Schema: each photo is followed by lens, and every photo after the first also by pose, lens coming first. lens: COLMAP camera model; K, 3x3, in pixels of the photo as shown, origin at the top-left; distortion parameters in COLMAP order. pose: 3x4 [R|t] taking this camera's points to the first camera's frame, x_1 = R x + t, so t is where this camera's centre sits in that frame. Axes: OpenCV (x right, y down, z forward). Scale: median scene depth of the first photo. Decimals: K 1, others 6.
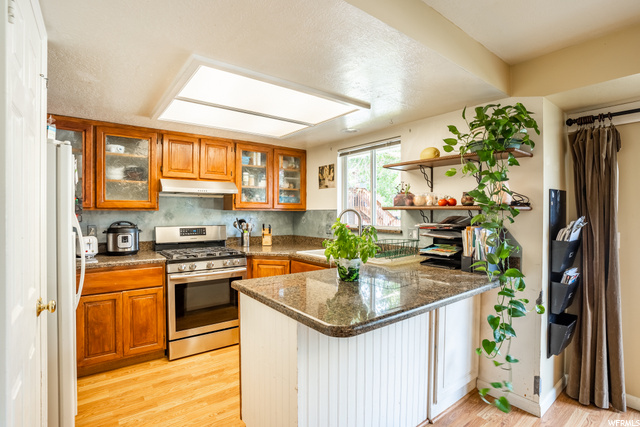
lens RADIAL K [[316.6, 0, 320.0], [0, 316.6, 213.5], [0, 0, 1]] dist [-0.080151, 0.035384]
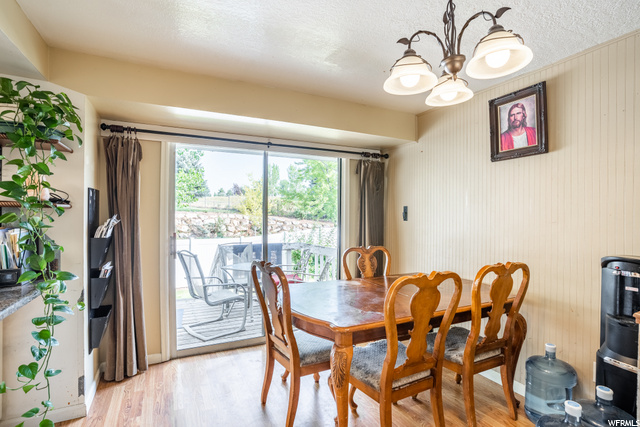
lens RADIAL K [[316.6, 0, 320.0], [0, 316.6, 213.5], [0, 0, 1]] dist [-0.080151, 0.035384]
pose [[0.189108, 0.002086, 0.981954, -0.101685], [-0.005926, 0.999982, -0.000983, 0.002250], [-0.981938, -0.005633, 0.189117, 0.052524]]
